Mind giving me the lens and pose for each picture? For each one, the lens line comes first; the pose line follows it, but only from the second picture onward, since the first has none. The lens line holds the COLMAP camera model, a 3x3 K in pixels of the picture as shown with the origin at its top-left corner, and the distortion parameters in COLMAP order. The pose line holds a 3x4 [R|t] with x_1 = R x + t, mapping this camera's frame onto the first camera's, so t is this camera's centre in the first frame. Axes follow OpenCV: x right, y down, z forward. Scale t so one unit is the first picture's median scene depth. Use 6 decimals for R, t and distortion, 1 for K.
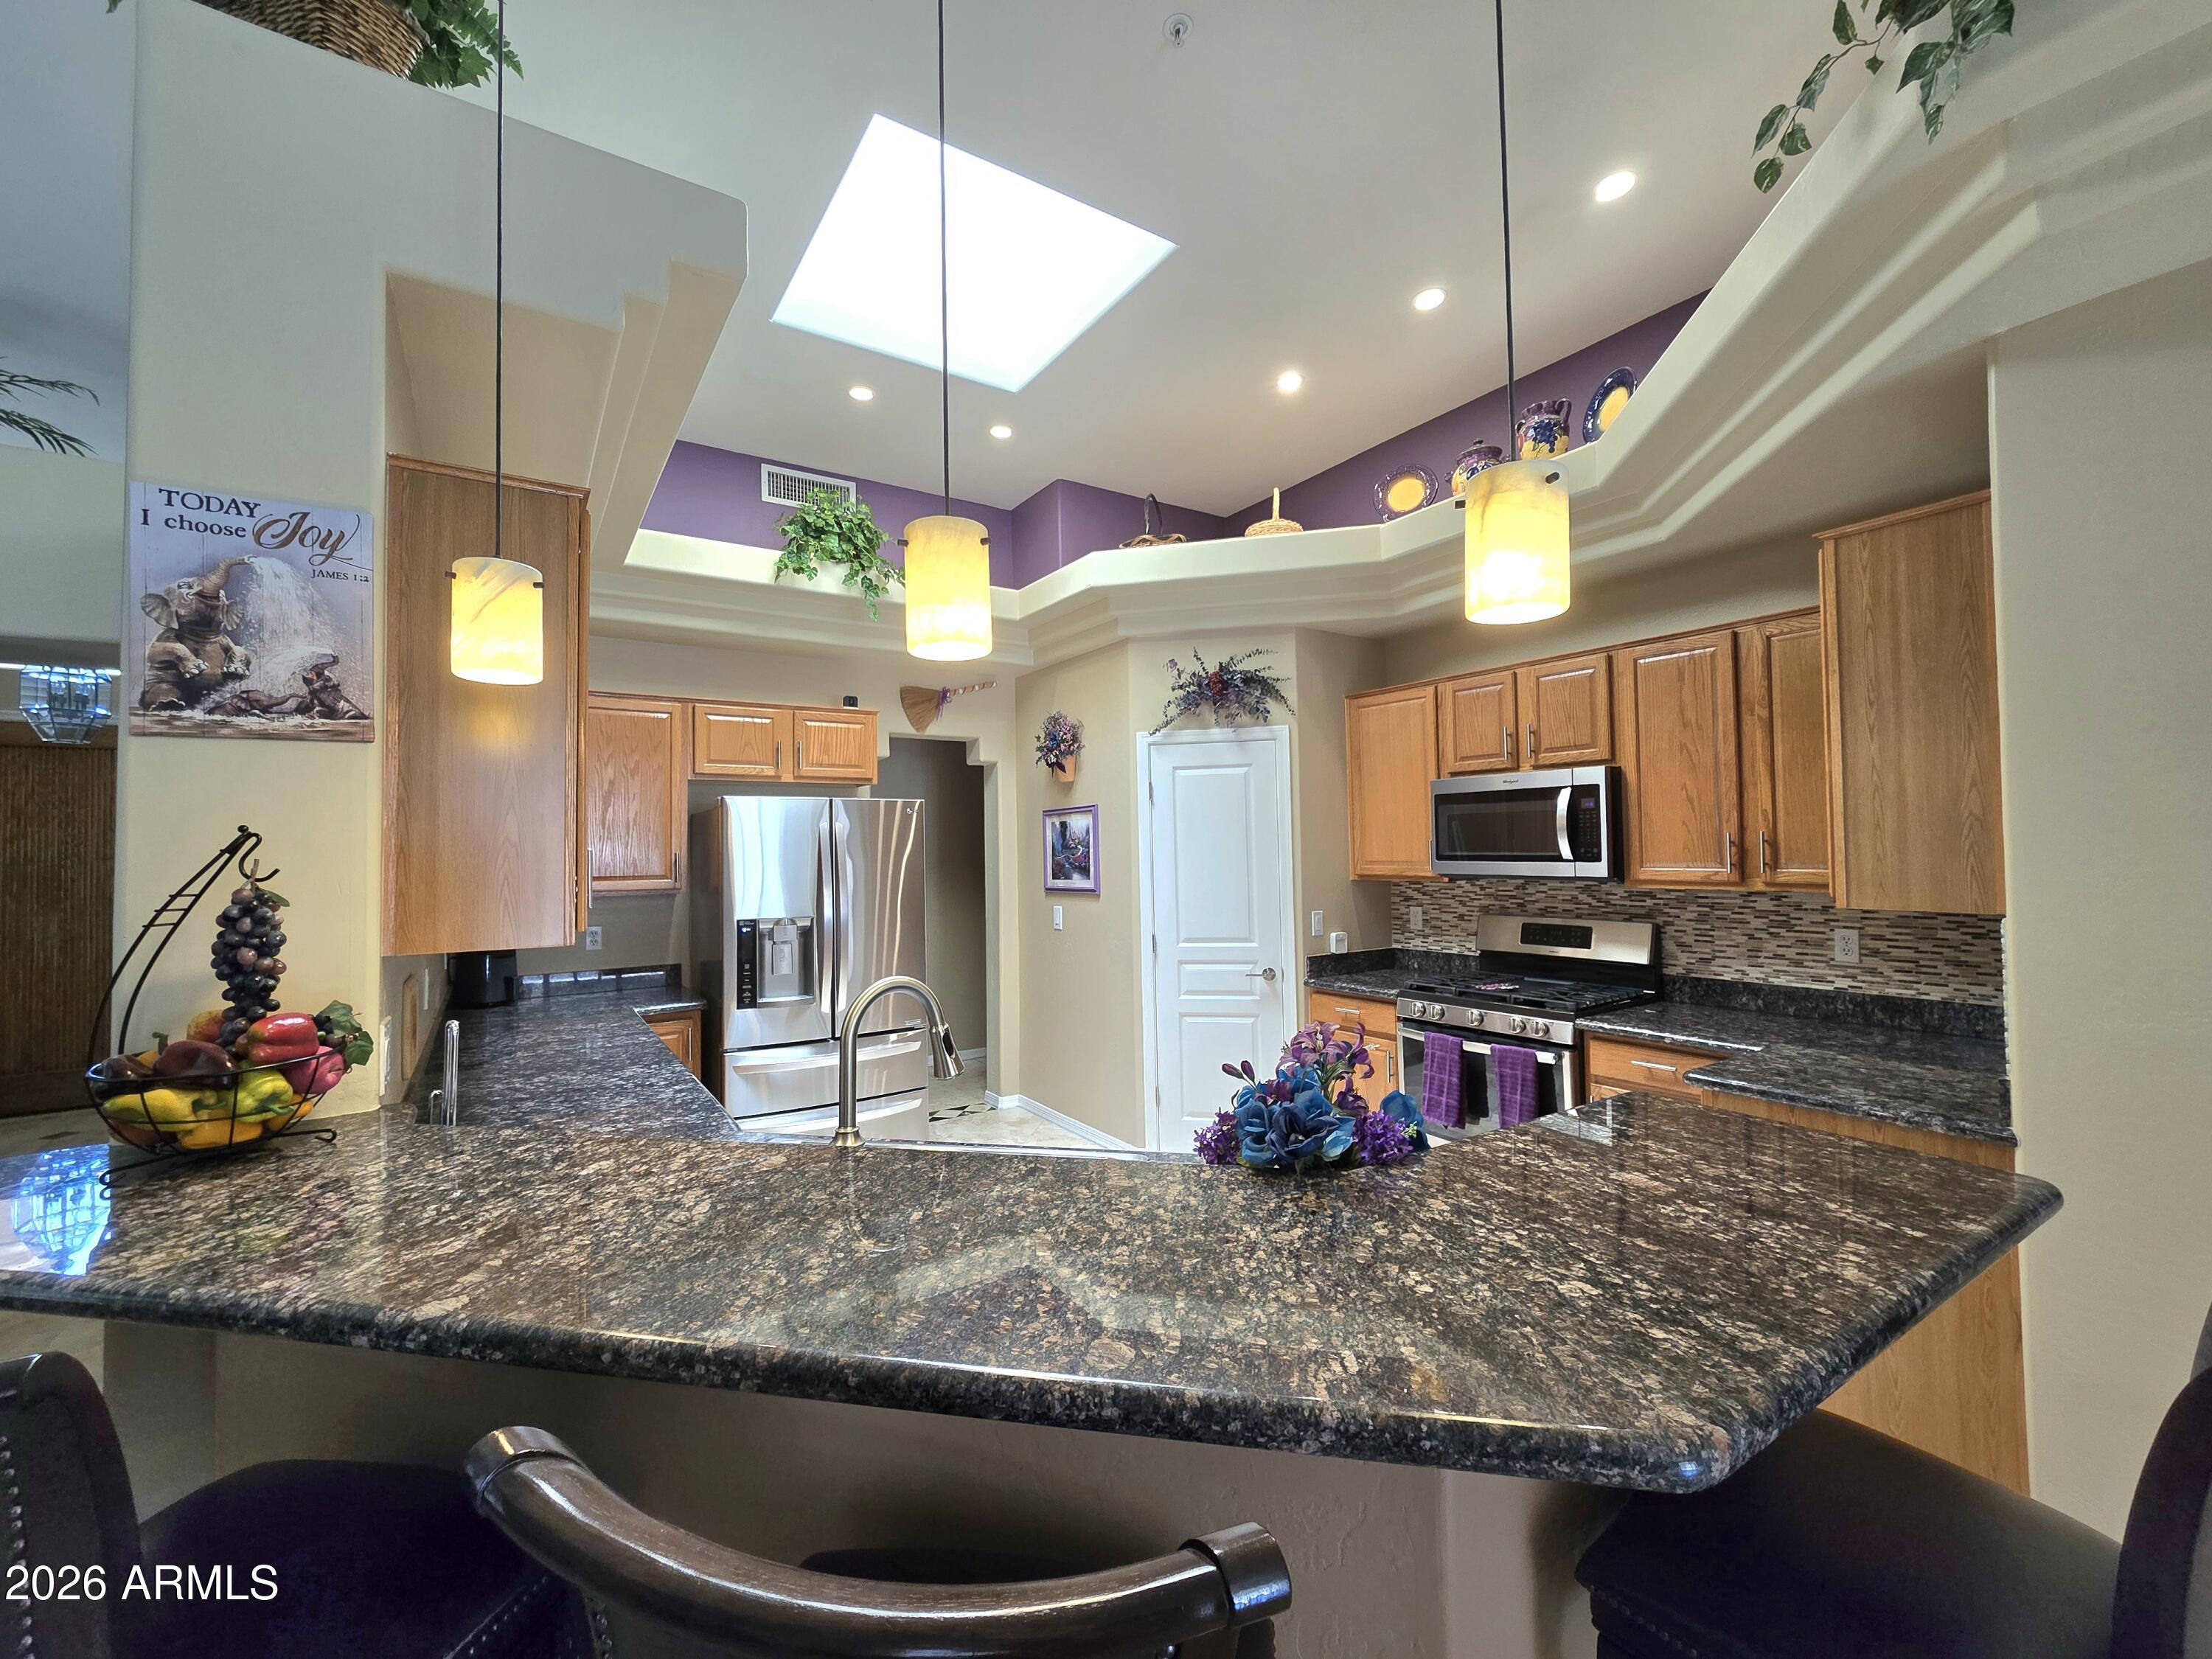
lens RADIAL K [[920.9, 0, 1102.9], [0, 920.9, 820.3], [0, 0, 1]] dist [0.000856, -0.002420]
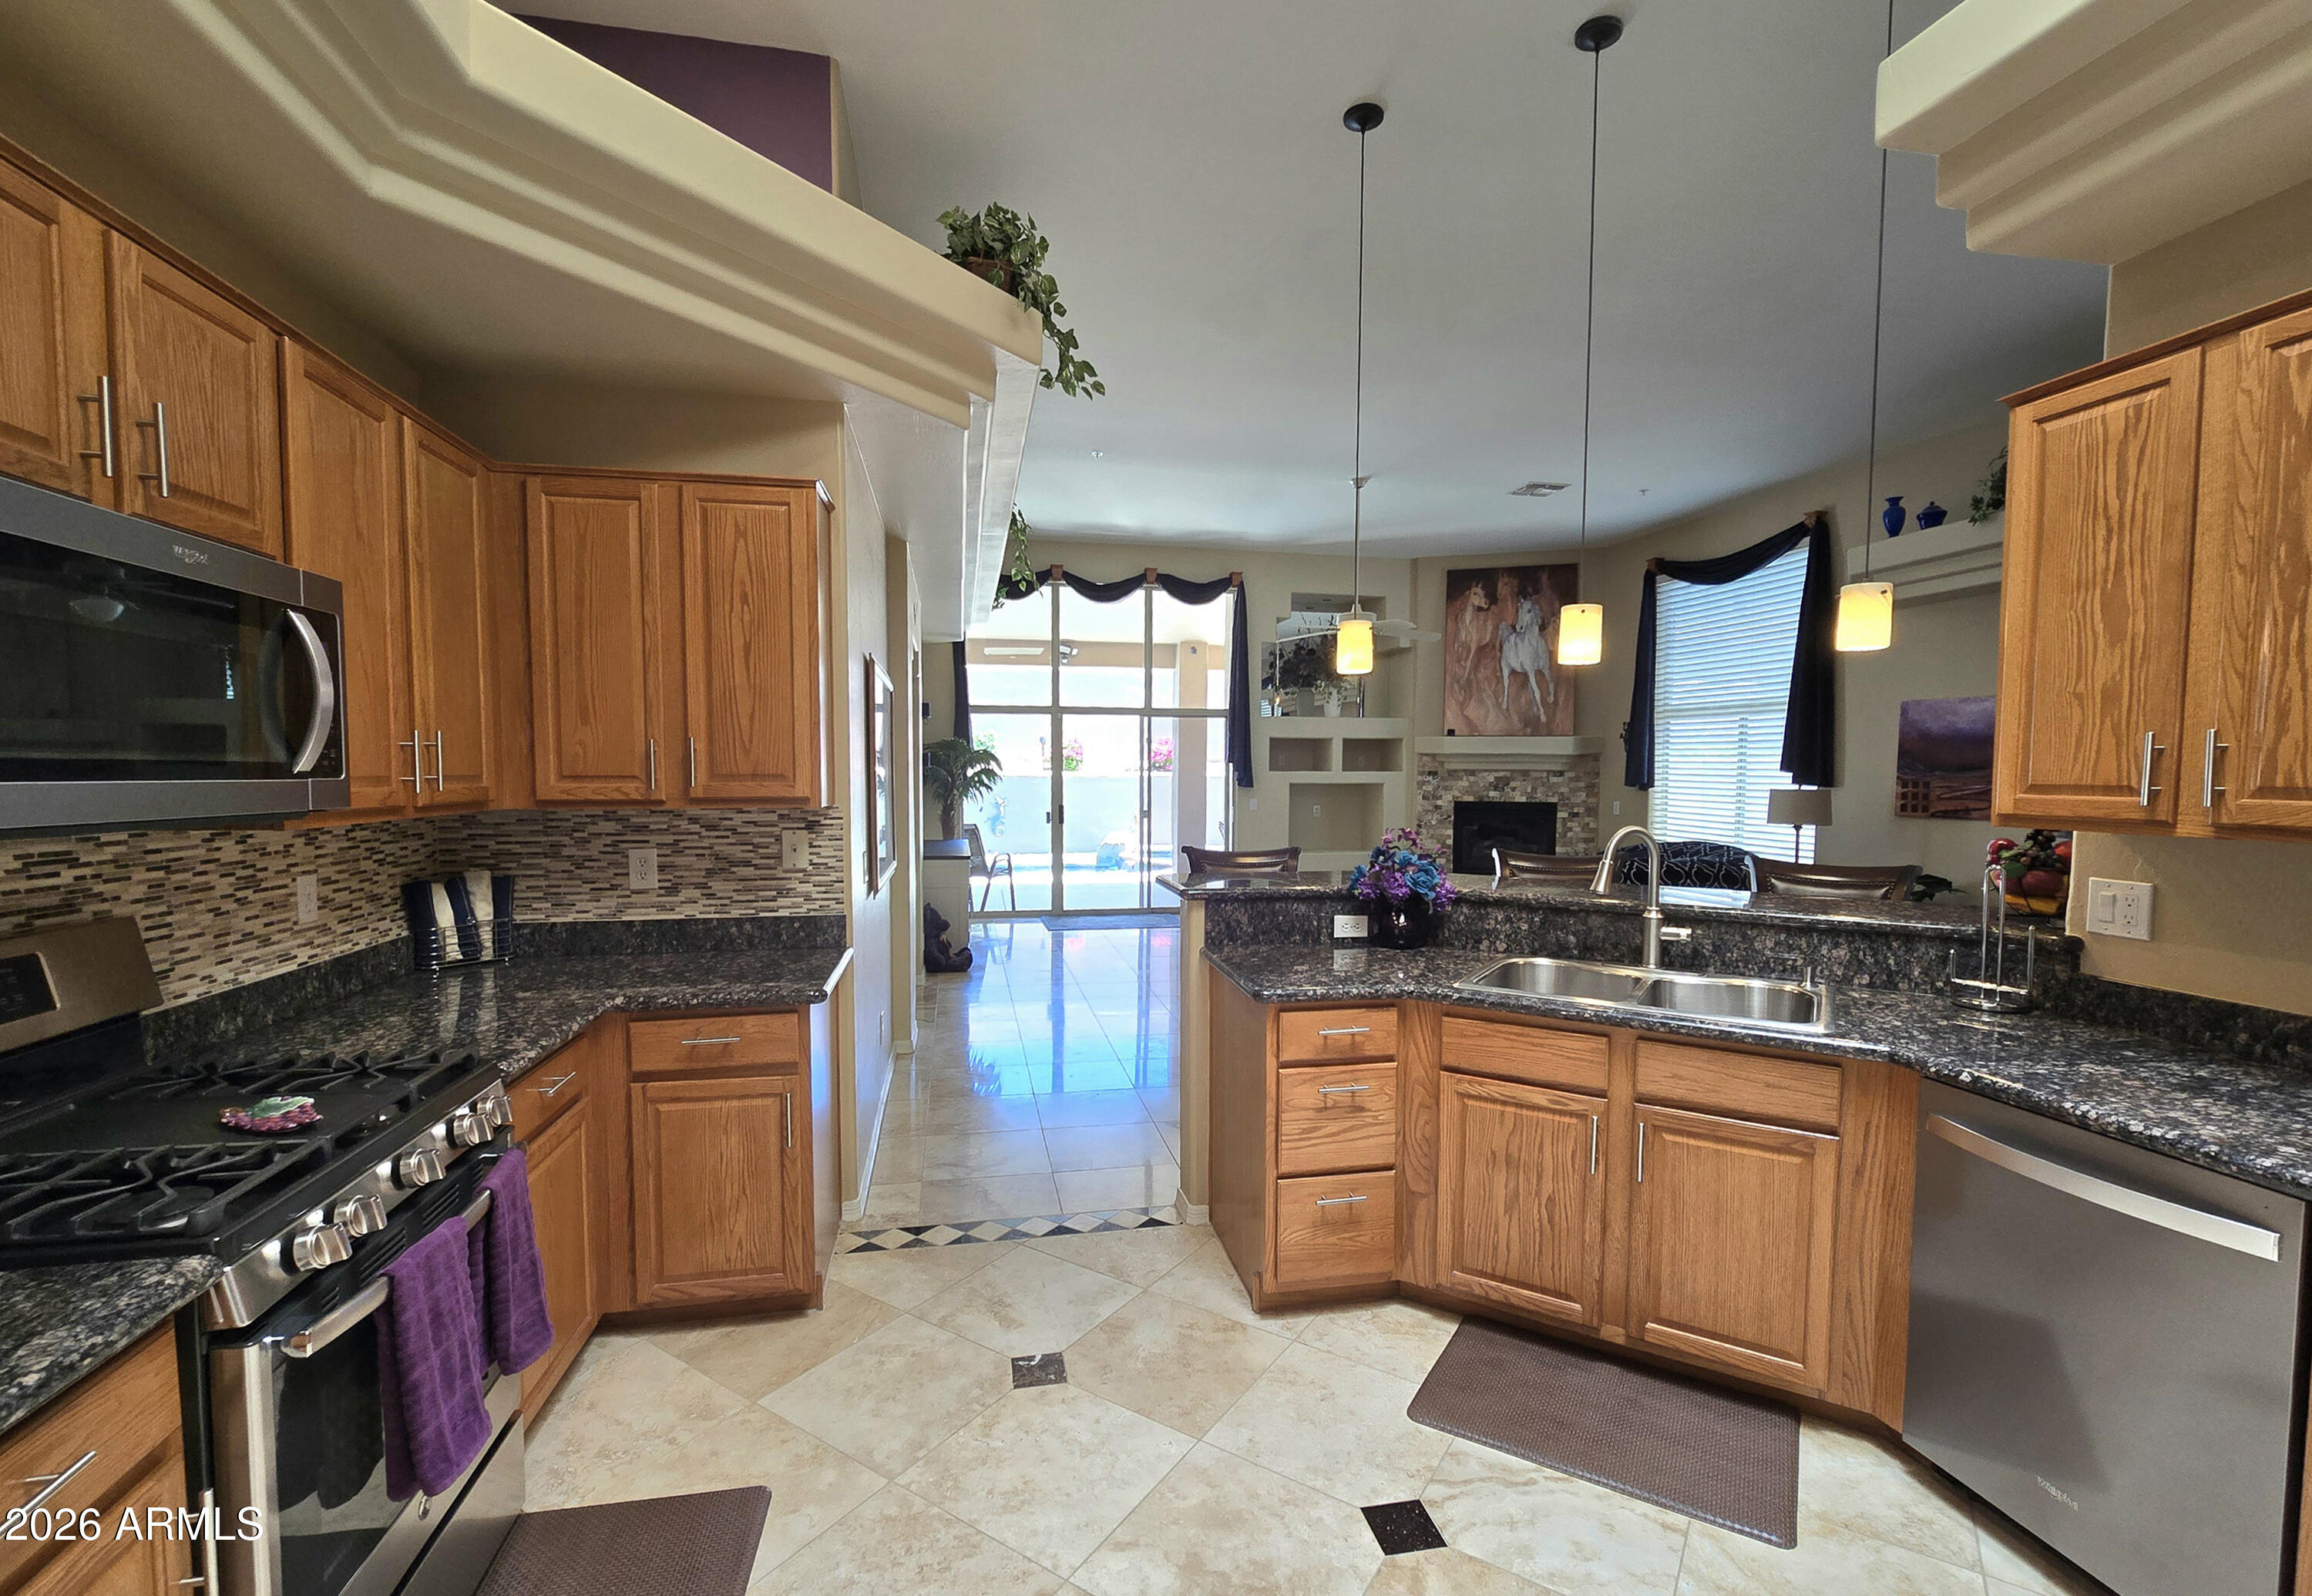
lens RADIAL K [[993.8, 0, 1155.1], [0, 993.8, 824.4], [0, 0, 1]] dist [0.000041, -0.000005]
pose [[-0.927392, -0.008498, 0.373995, -0.040228], [-0.000717, 0.999780, 0.020940, 0.044768], [-0.374091, 0.019151, -0.927194, 1.008779]]
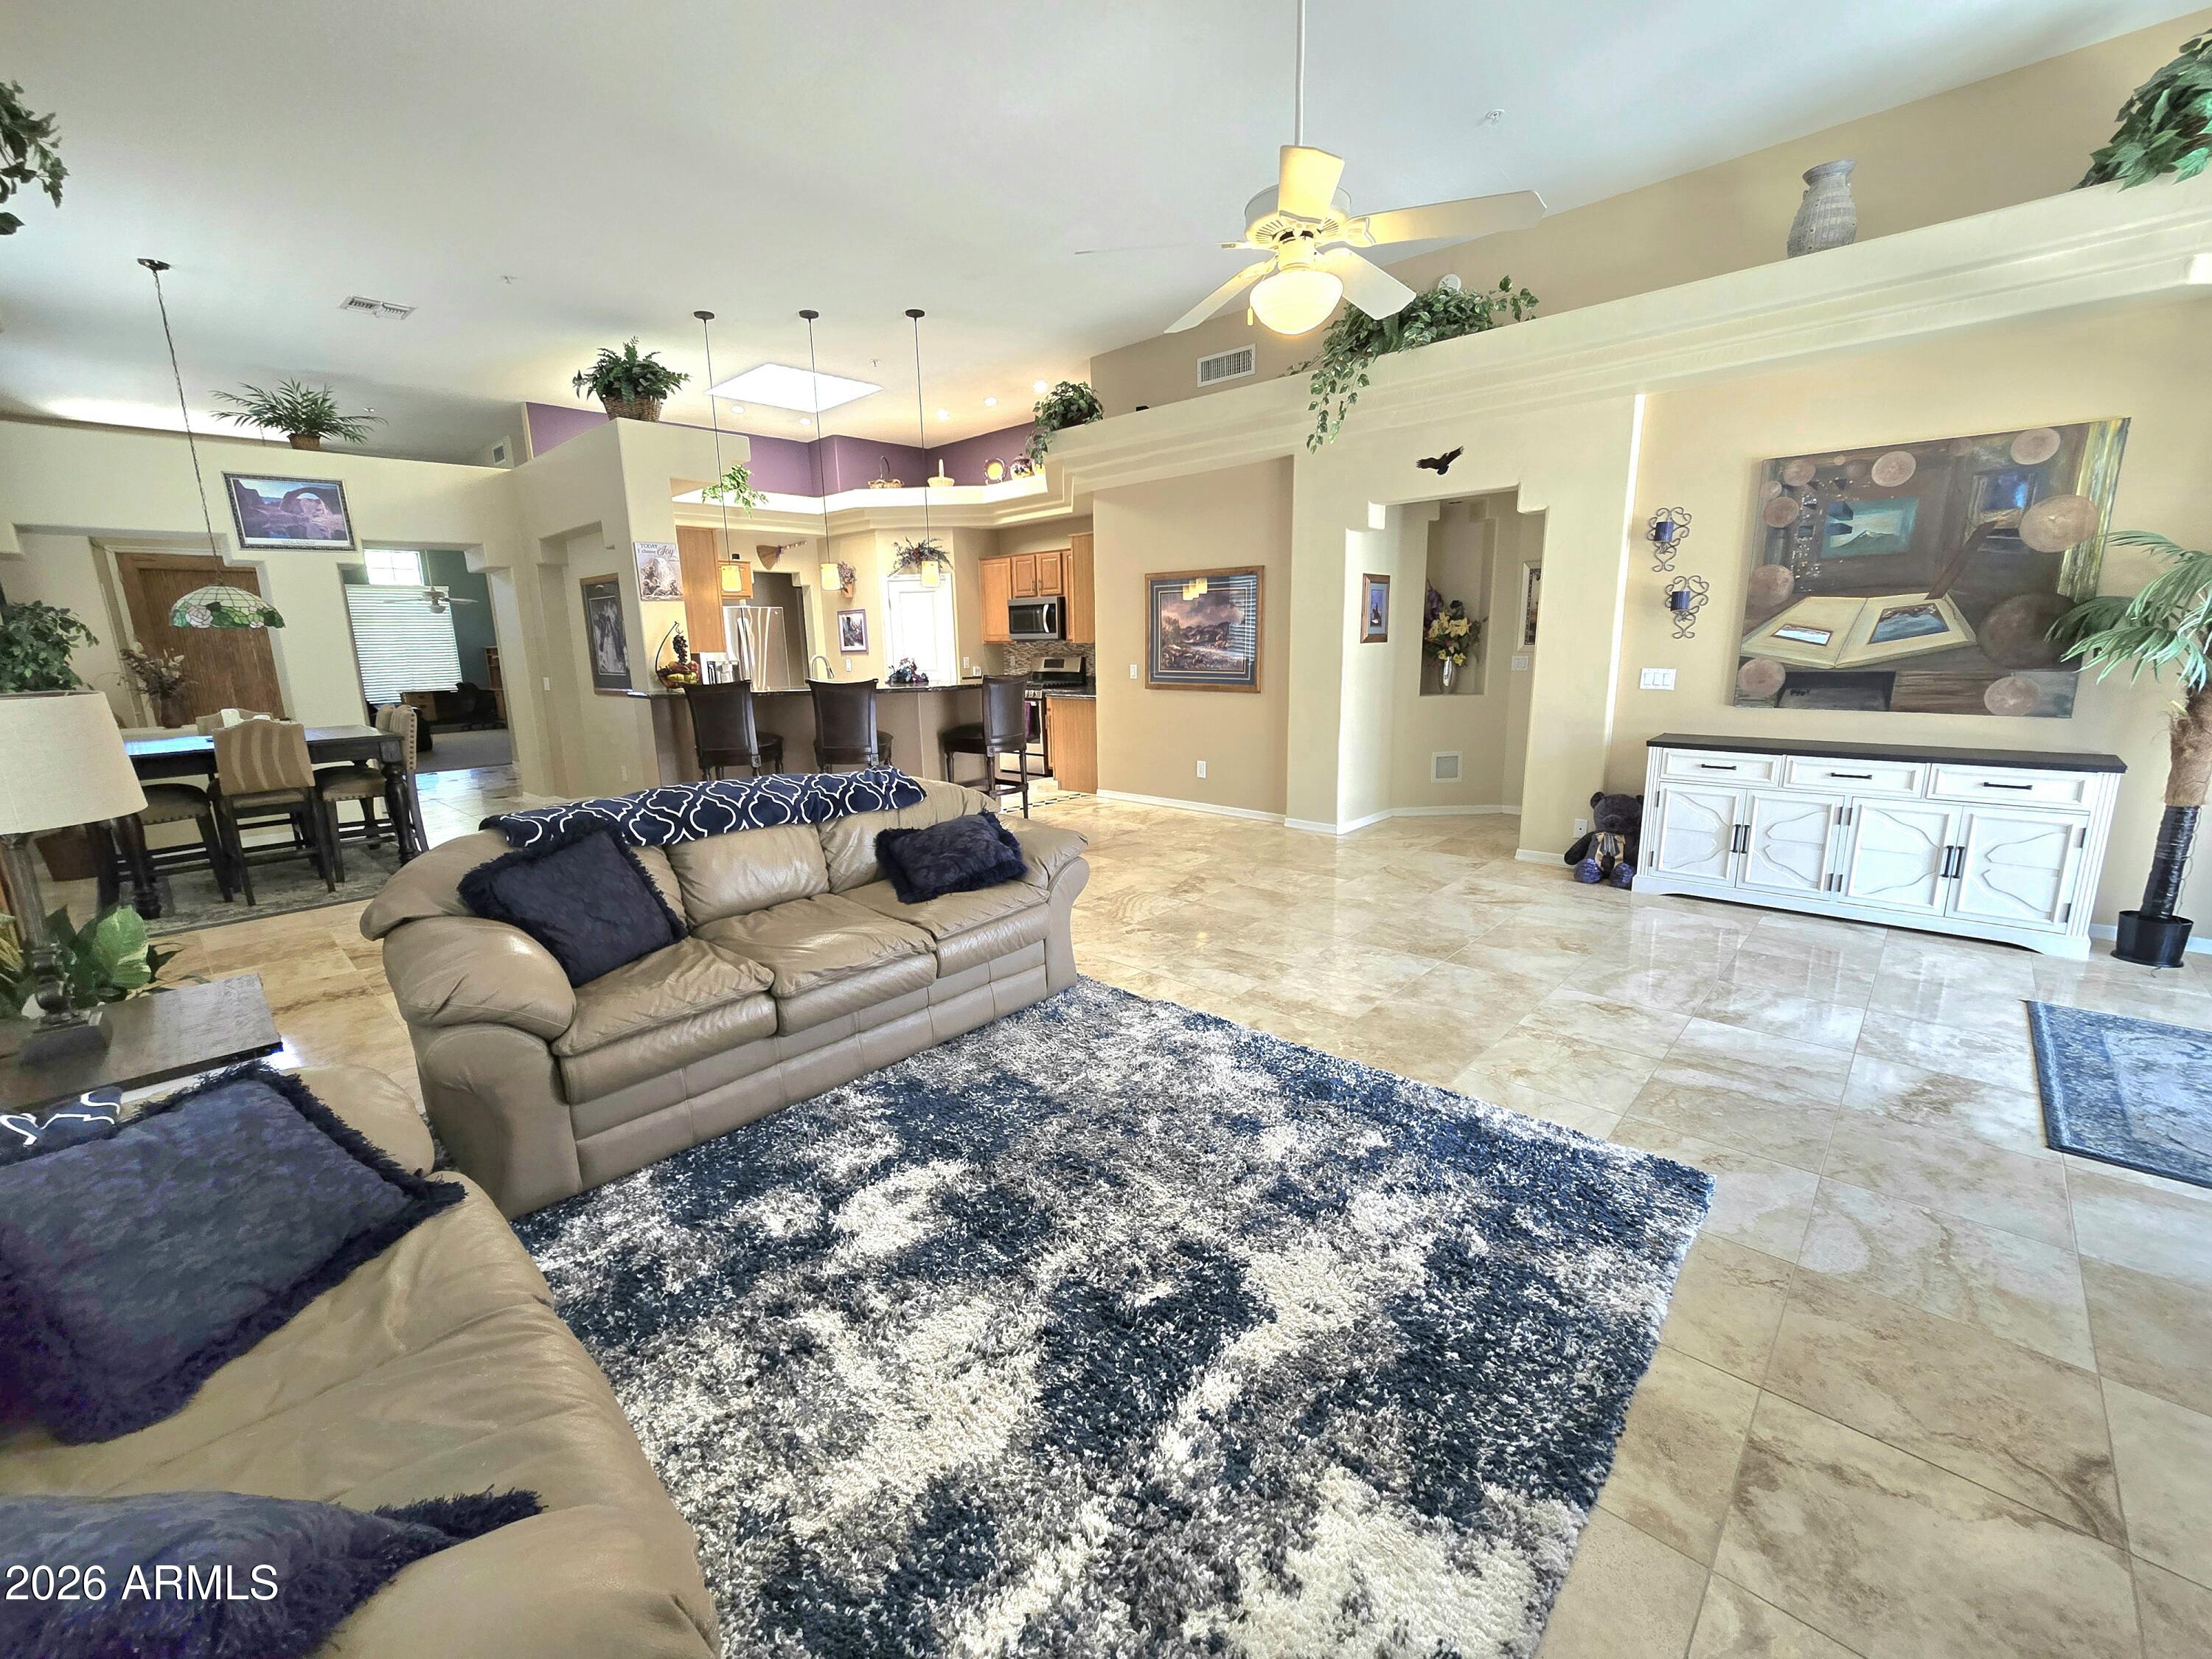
lens RADIAL K [[895.2, 0, 1111.3], [0, 895.2, 822.1], [0, 0, 1]] dist [-0.000701, 0.000308]
pose [[0.968364, -0.055243, 0.243349, 0.016067], [-0.002648, 0.972859, 0.231385, -0.019451], [-0.249526, -0.224710, 0.941935, -1.292570]]
